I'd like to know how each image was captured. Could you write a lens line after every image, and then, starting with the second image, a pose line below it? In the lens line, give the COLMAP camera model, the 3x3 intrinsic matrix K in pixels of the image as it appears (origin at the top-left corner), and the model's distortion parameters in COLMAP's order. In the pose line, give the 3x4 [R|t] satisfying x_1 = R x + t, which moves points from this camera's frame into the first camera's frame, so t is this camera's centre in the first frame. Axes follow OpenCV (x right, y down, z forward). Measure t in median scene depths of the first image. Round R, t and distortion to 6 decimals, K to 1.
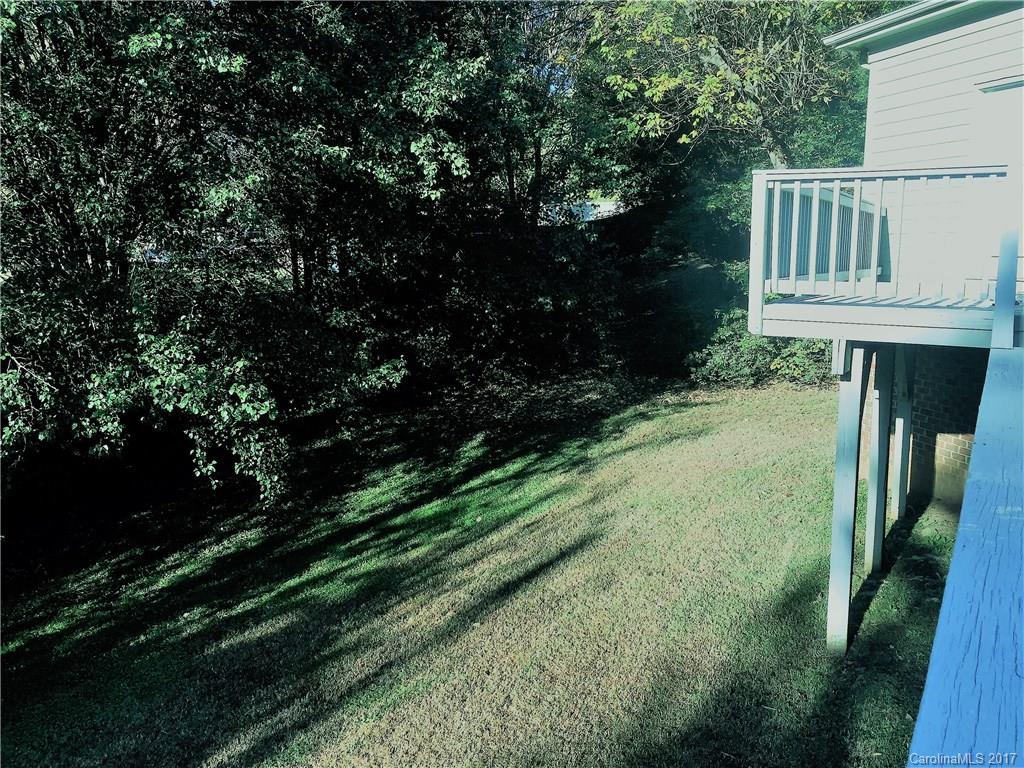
lens RADIAL K [[872.9, 0, 510.8], [0, 872.9, 379.5], [0, 0, 1]] dist [0.067745, -0.093961]
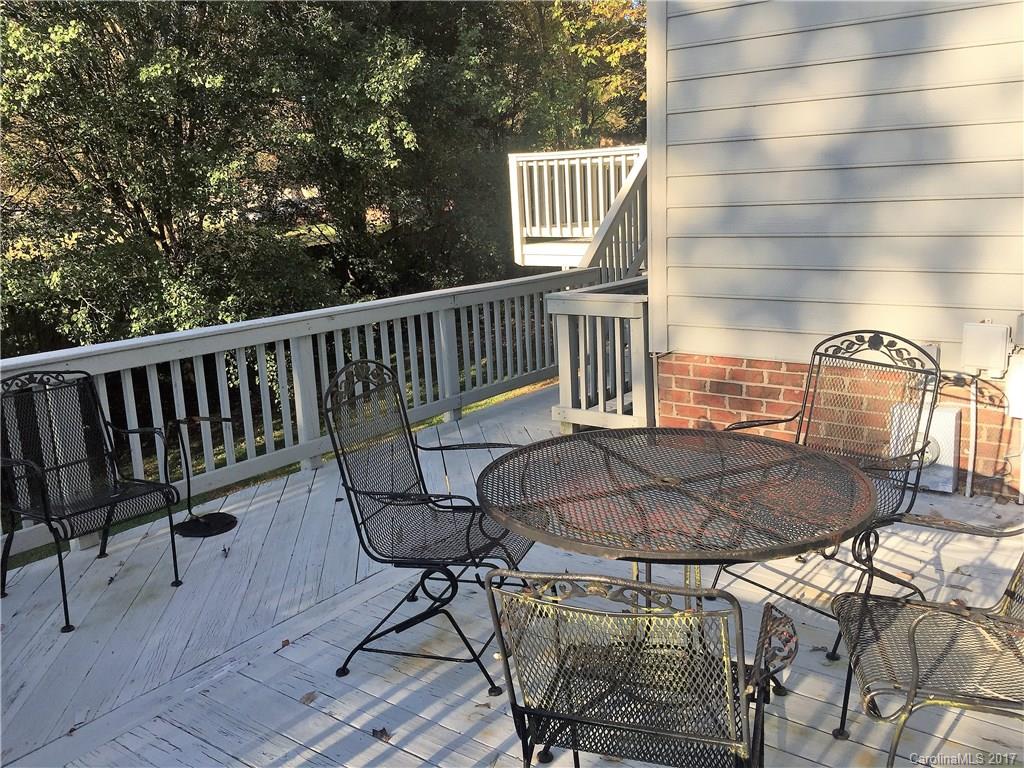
lens RADIAL K [[872.9, 0, 514.6], [0, 872.9, 386.1], [0, 0, 1]] dist [0.067745, -0.093961]
pose [[0.991166, -0.015925, -0.131667, 0.259258], [0.025227, 0.997278, 0.069282, 0.028904], [0.130205, -0.071992, 0.988870, -0.273461]]
